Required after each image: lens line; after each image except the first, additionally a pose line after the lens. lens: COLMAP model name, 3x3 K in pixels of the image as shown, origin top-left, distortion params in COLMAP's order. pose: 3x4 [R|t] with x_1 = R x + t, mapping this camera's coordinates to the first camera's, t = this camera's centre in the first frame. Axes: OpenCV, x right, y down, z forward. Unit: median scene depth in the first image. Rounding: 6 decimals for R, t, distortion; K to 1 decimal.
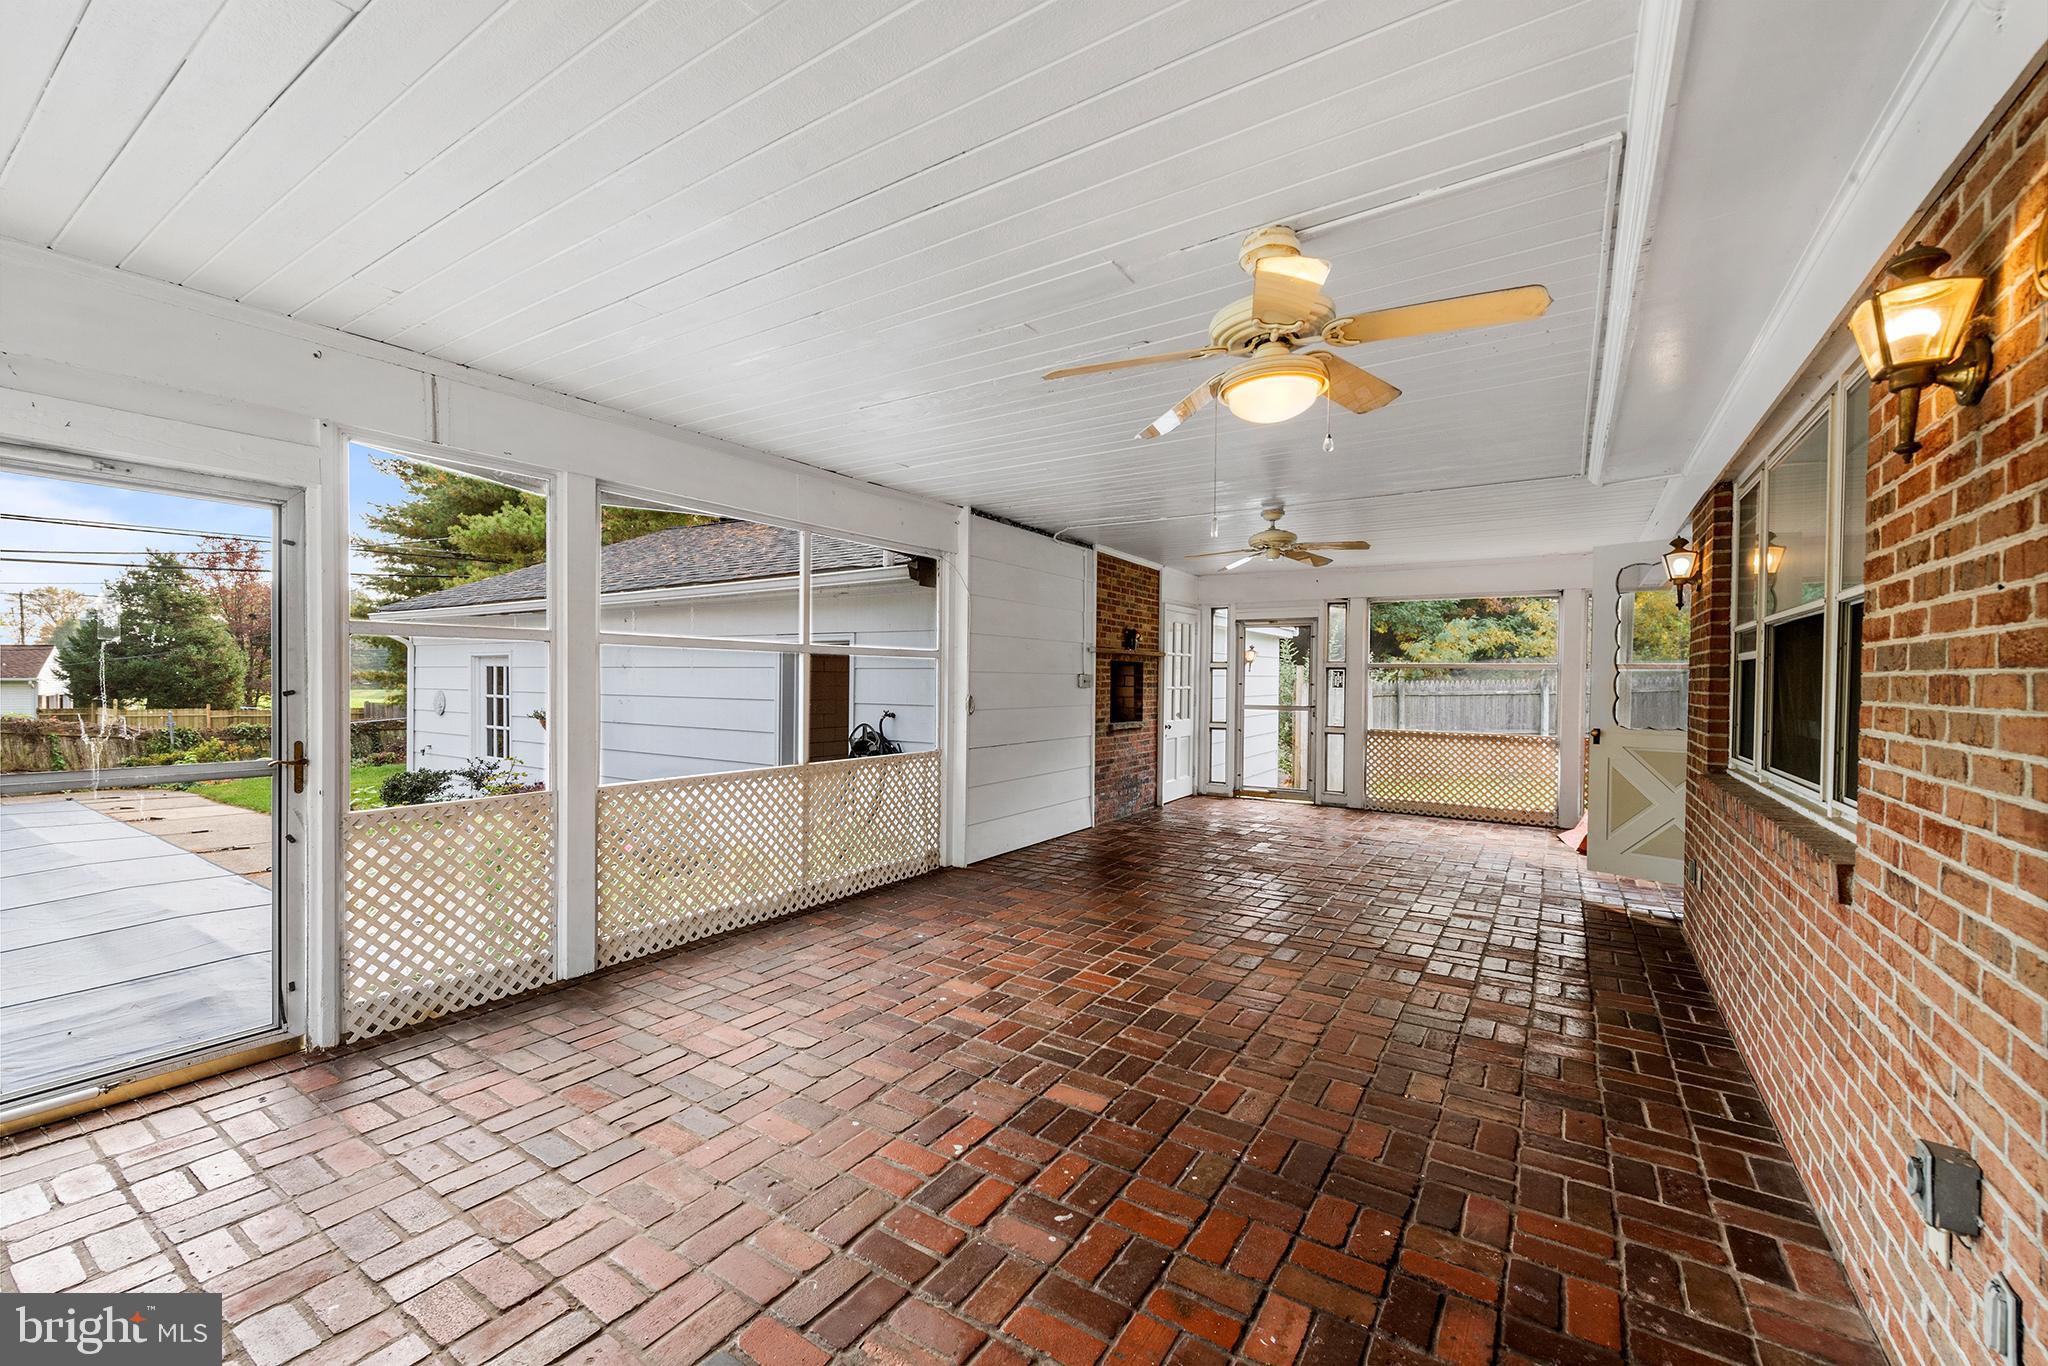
lens RADIAL K [[832.1, 0, 1014.0], [0, 832.1, 686.6], [0, 0, 1]] dist [0.001845, 0.000078]
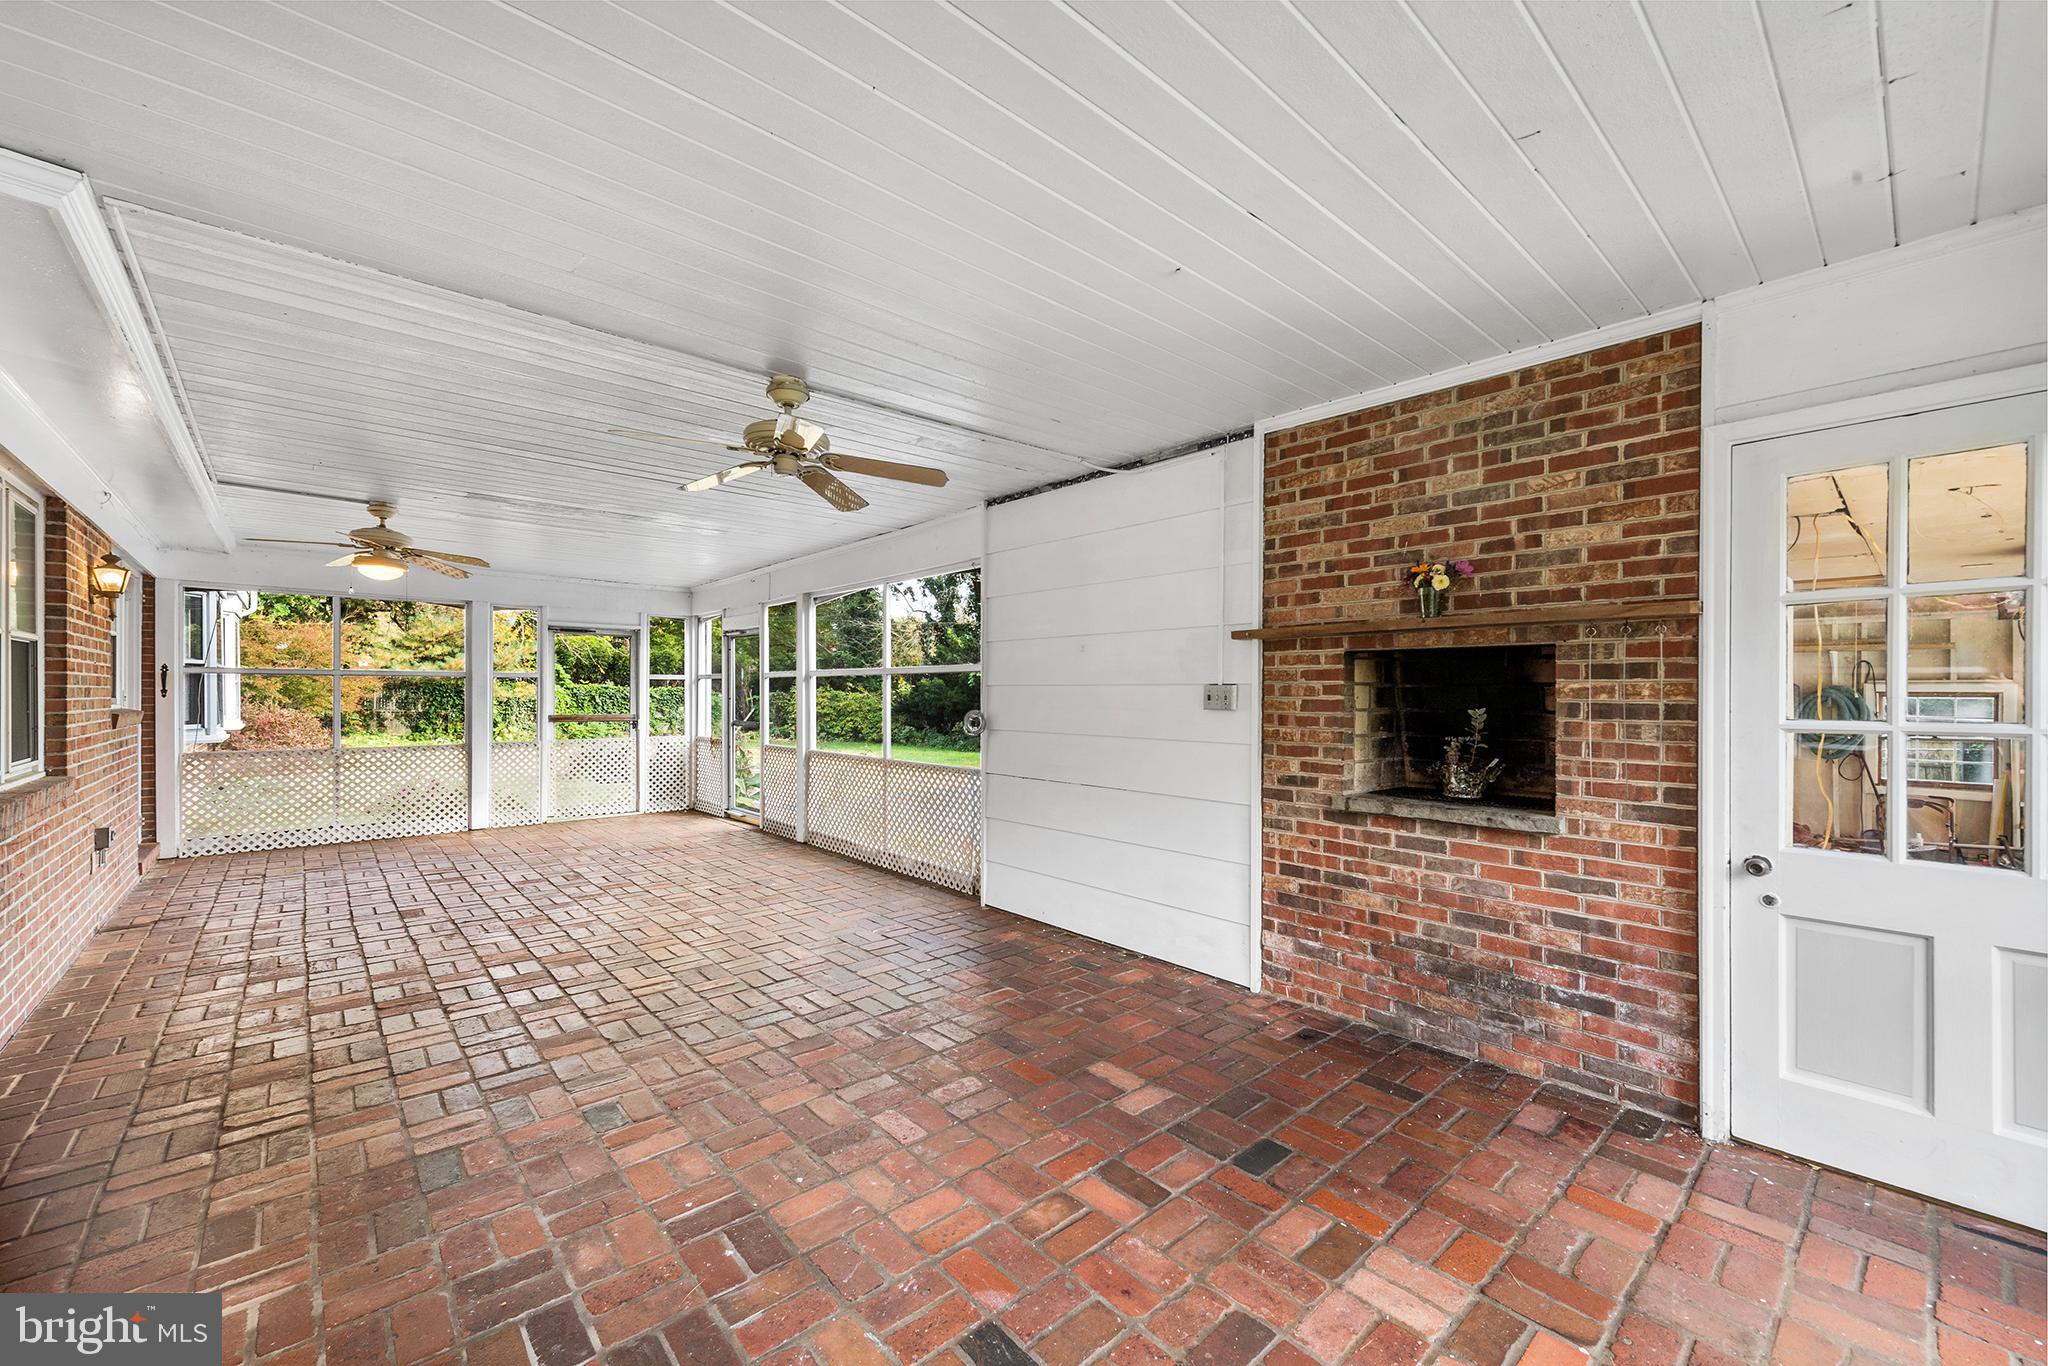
lens RADIAL K [[831.9, 0, 1019.4], [0, 831.9, 689.5], [0, 0, 1]] dist [0.014241, -0.003057]
pose [[-0.272330, -0.010100, -0.962151, 1.076552], [-0.011904, 0.999904, -0.007127, -0.010467], [0.962130, 0.009513, -0.272424, 1.743569]]
